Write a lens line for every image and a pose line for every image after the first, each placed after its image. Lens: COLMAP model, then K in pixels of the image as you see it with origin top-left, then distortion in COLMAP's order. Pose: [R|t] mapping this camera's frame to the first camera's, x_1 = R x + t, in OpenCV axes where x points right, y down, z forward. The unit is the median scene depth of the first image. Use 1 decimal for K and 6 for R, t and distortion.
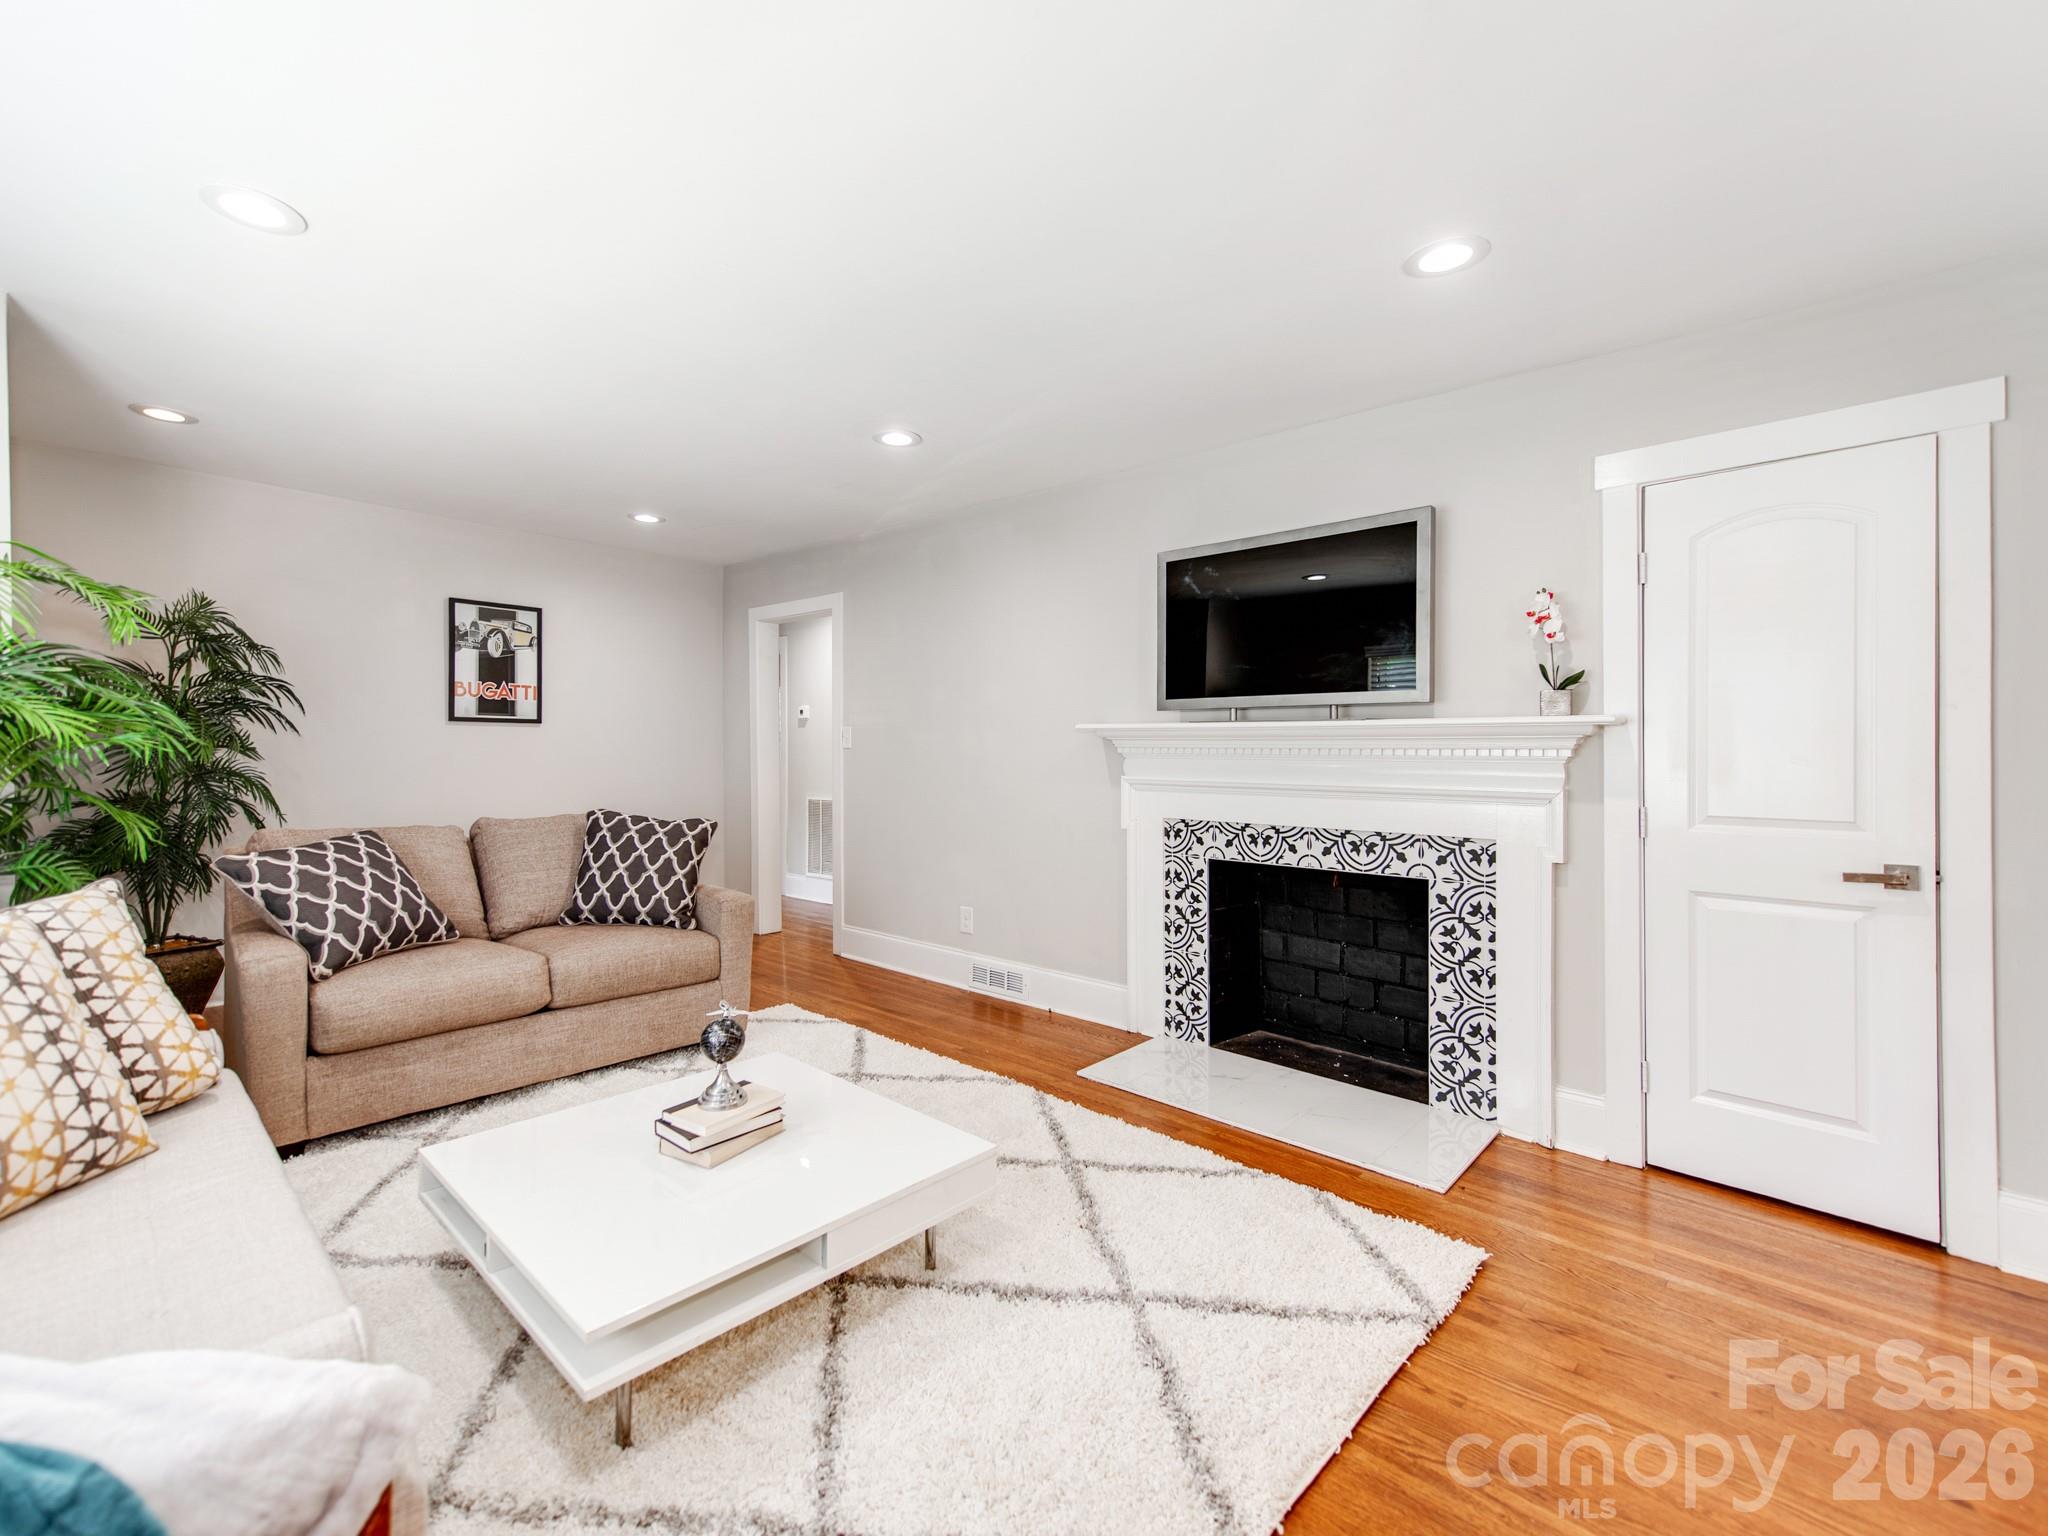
lens RADIAL K [[832.3, 0, 993.3], [0, 832.3, 749.7], [0, 0, 1]] dist [0.000215, -0.000312]
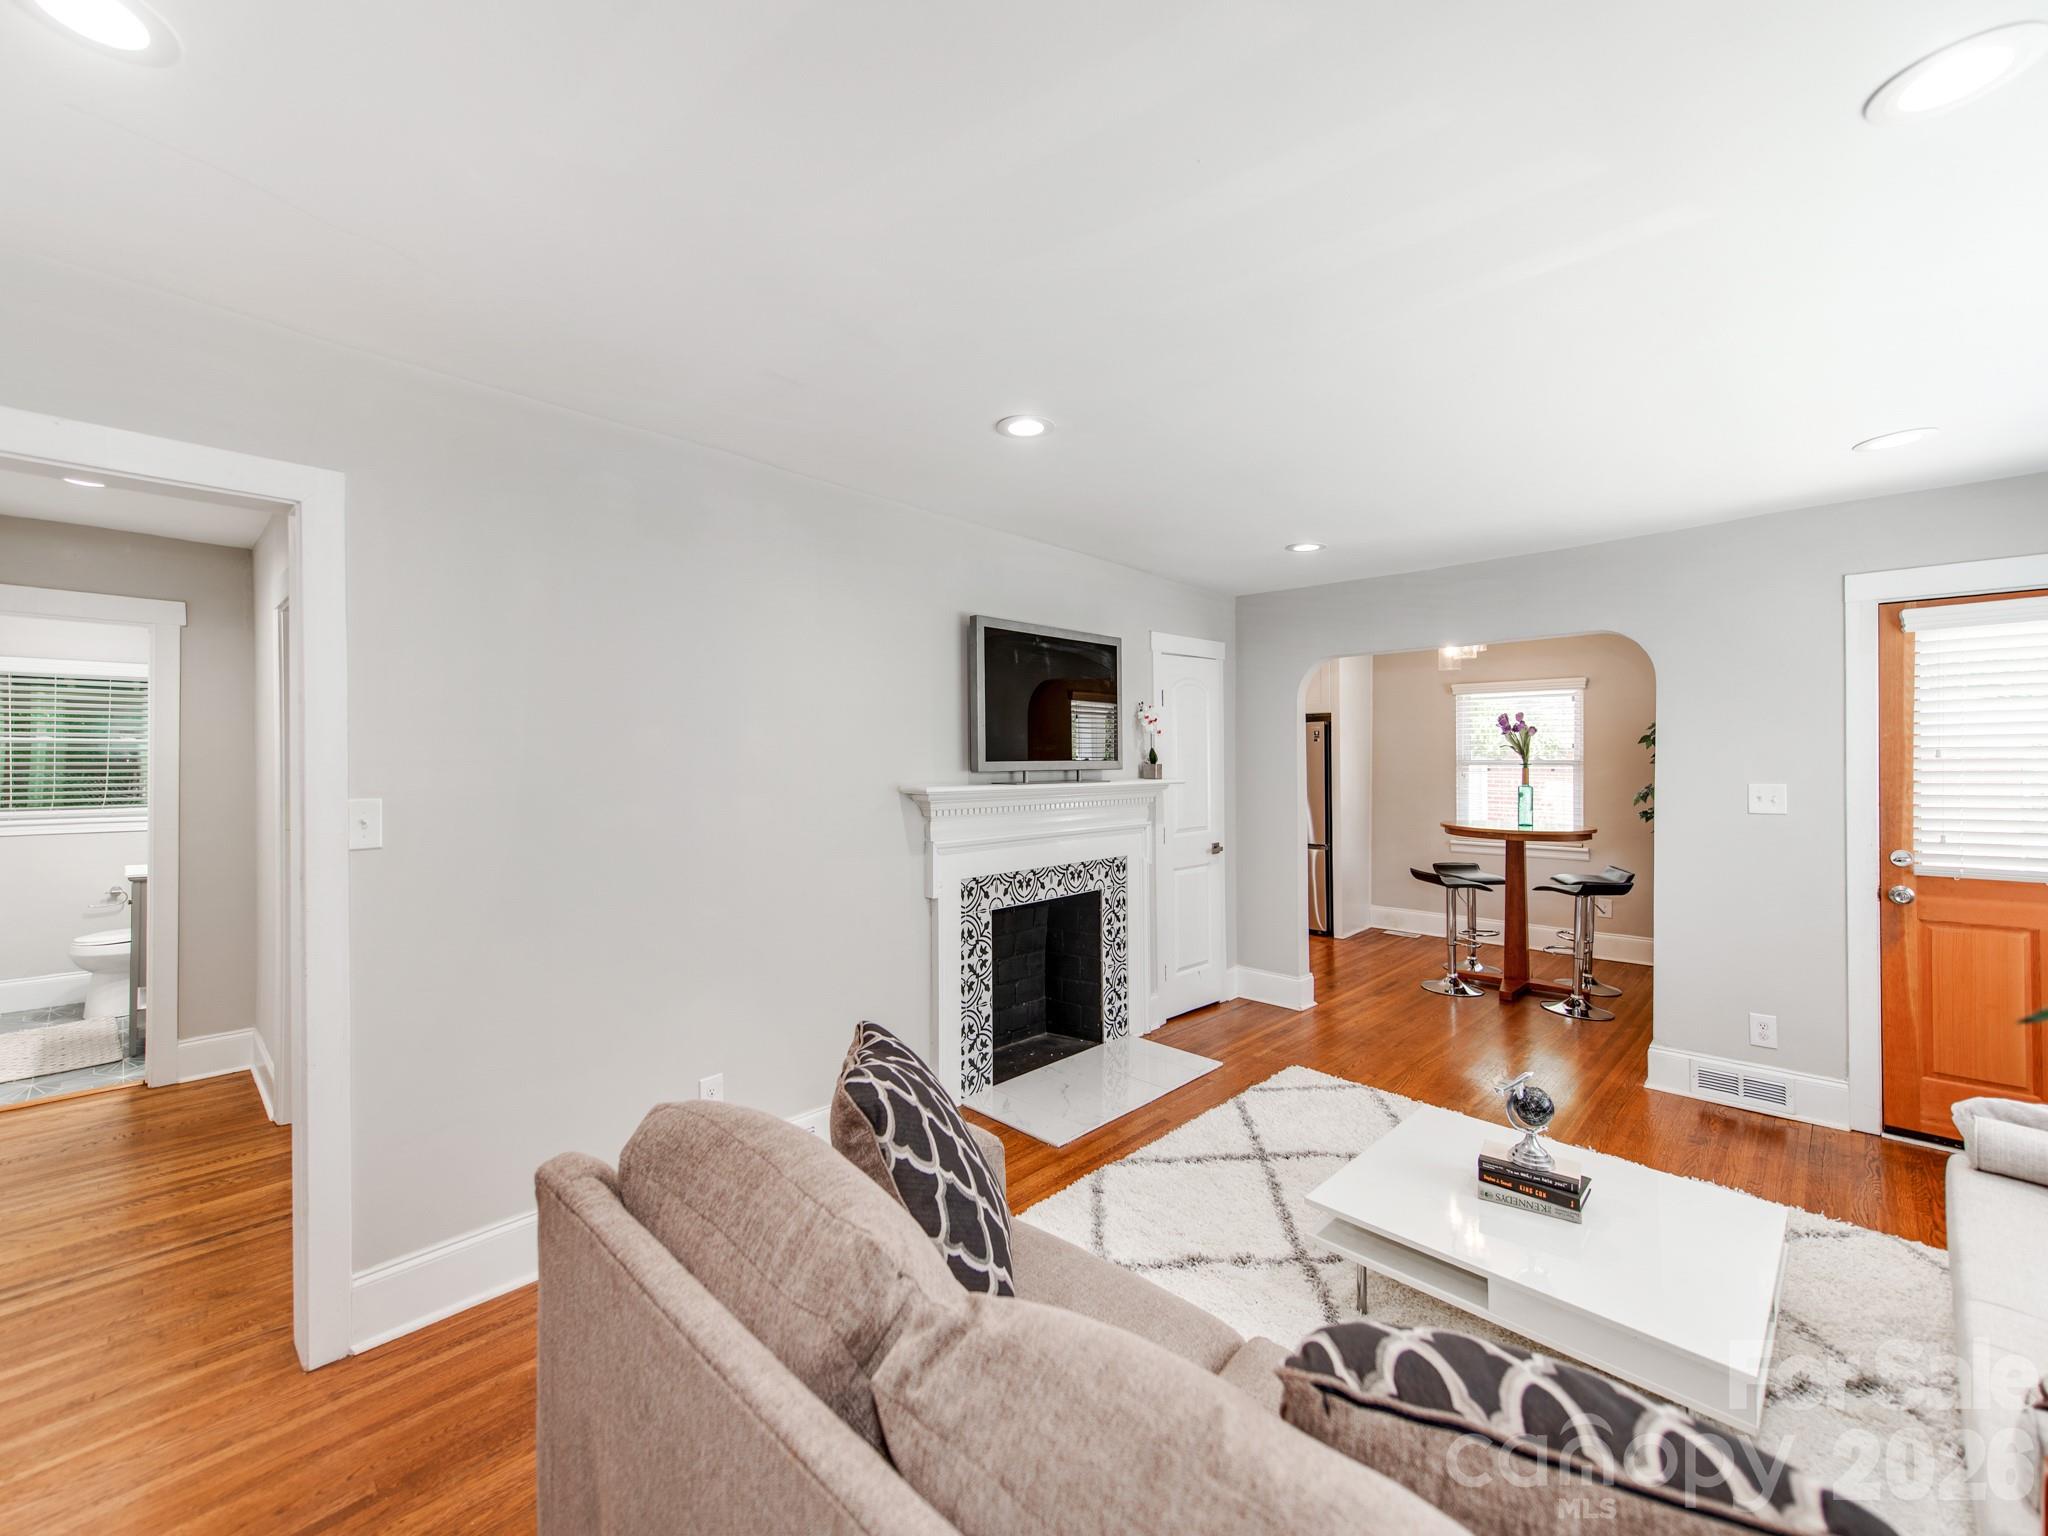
lens RADIAL K [[861.1, 0, 1018.5], [0, 861.1, 749.8], [0, 0, 1]] dist [0.001726, 0.000089]
pose [[0.036357, 0.005567, 0.999323, -0.861460], [0.000623, 0.999984, -0.005593, -0.069854], [-0.999339, 0.000826, 0.036353, 0.943594]]
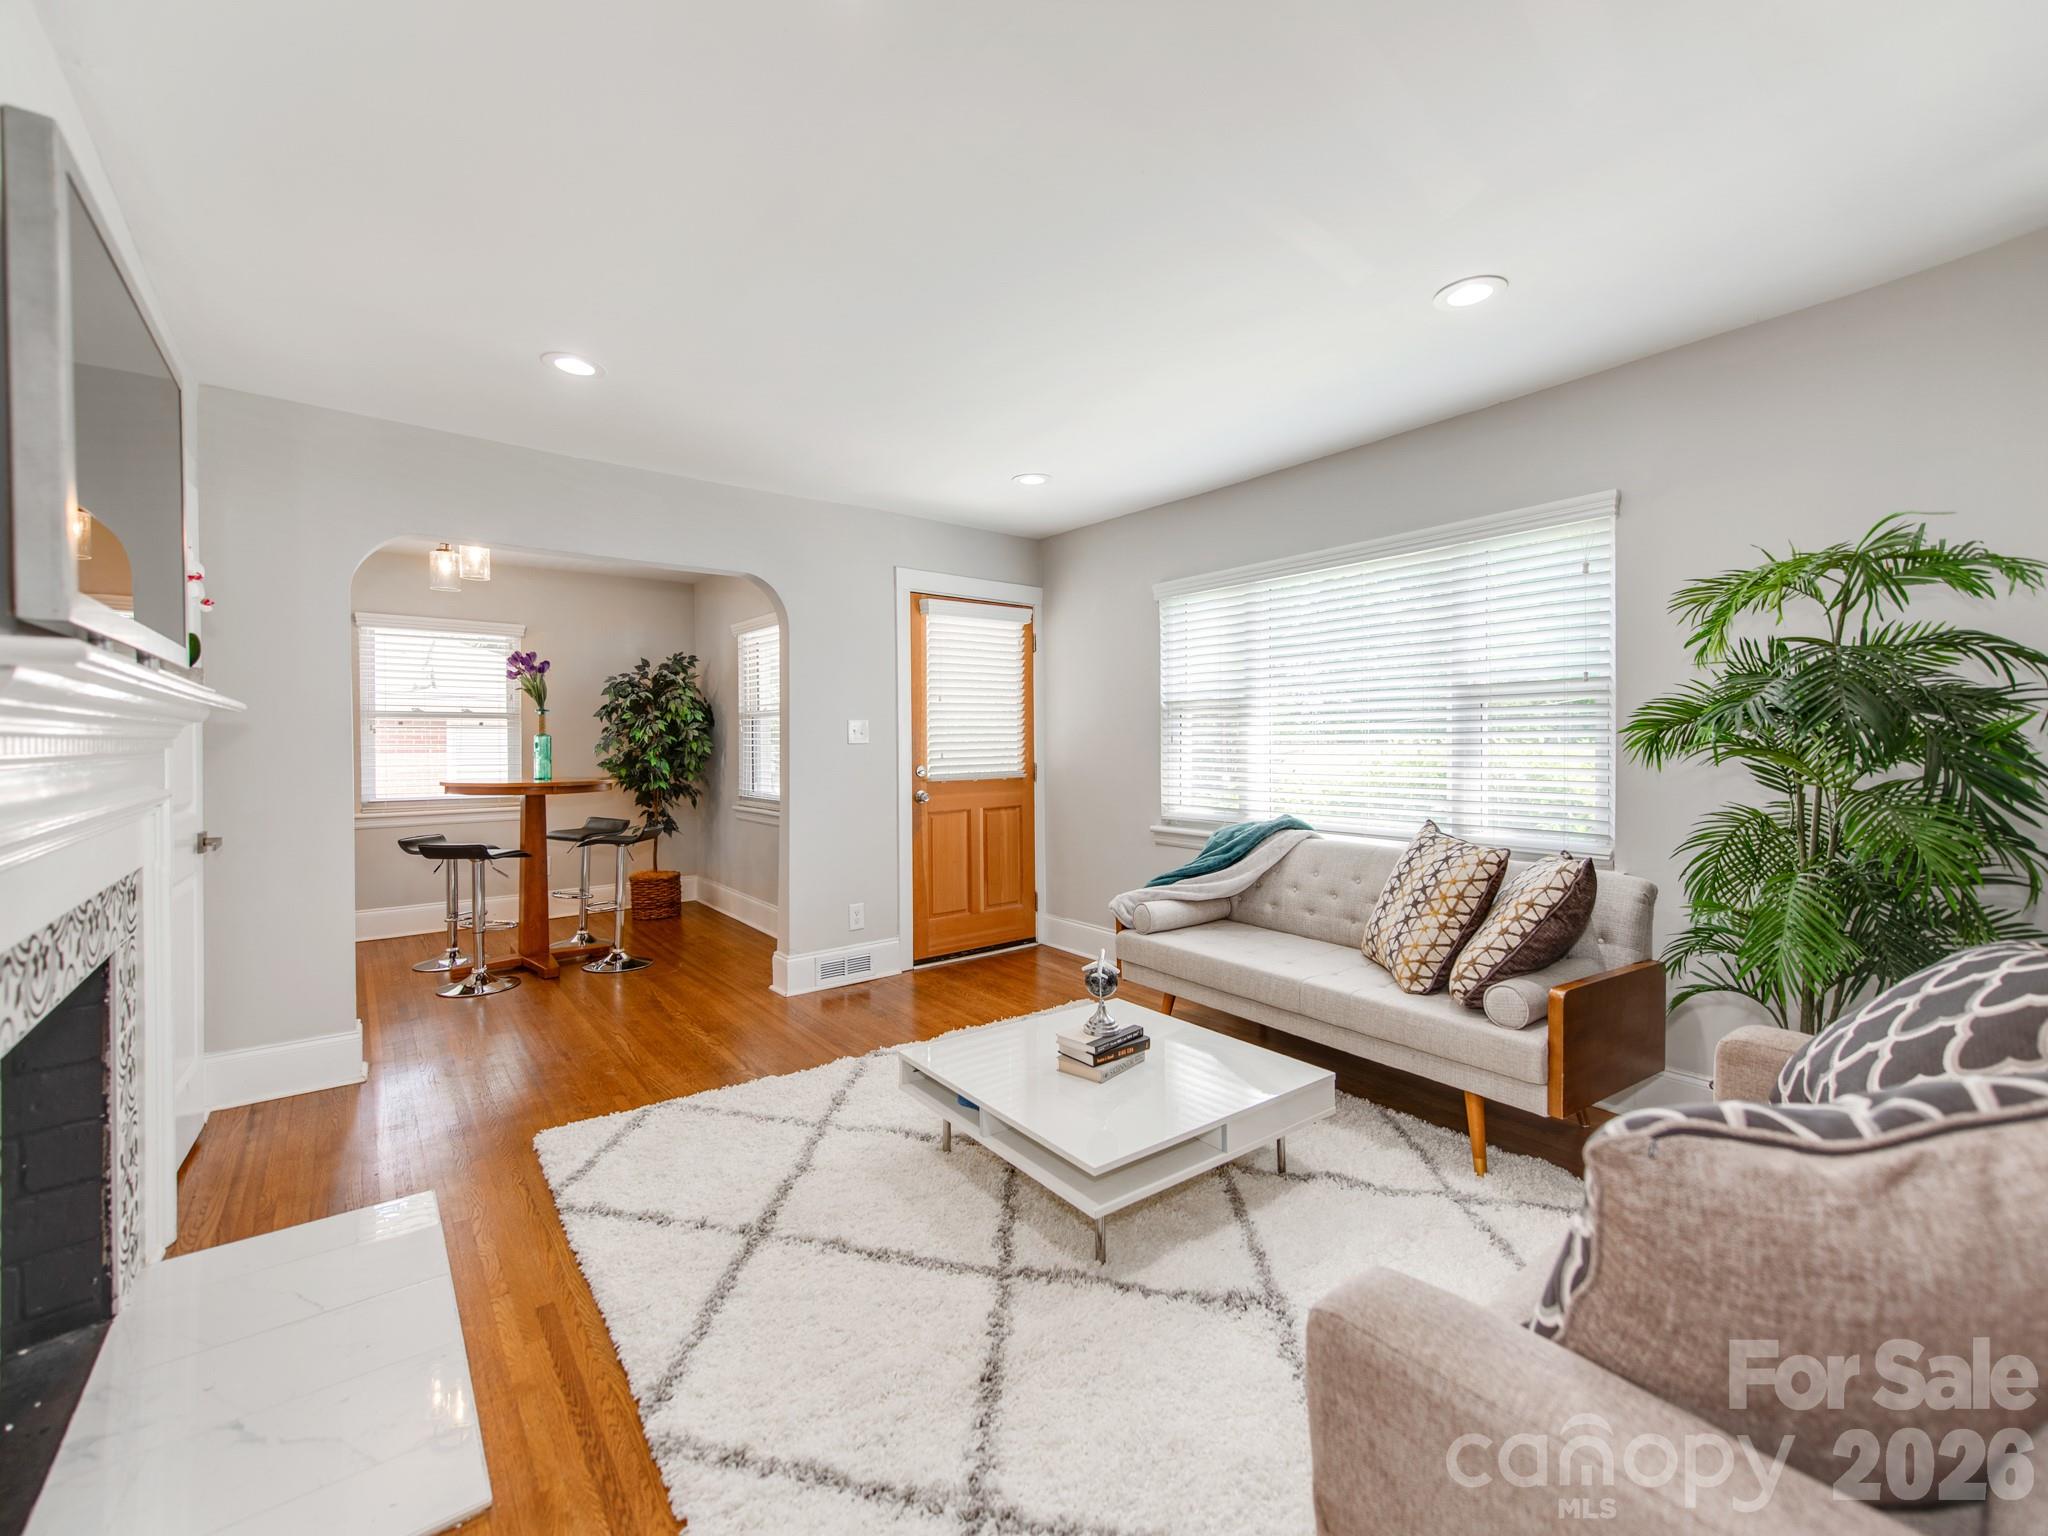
lens RADIAL K [[832.3, 0, 993.3], [0, 832.3, 749.7], [0, 0, 1]] dist [0.000215, -0.000312]
pose [[-0.985290, -0.003934, 0.170846, -0.204296], [-0.002255, 0.999947, 0.010020, -0.002660], [-0.170877, 0.009487, -0.985247, 1.287320]]
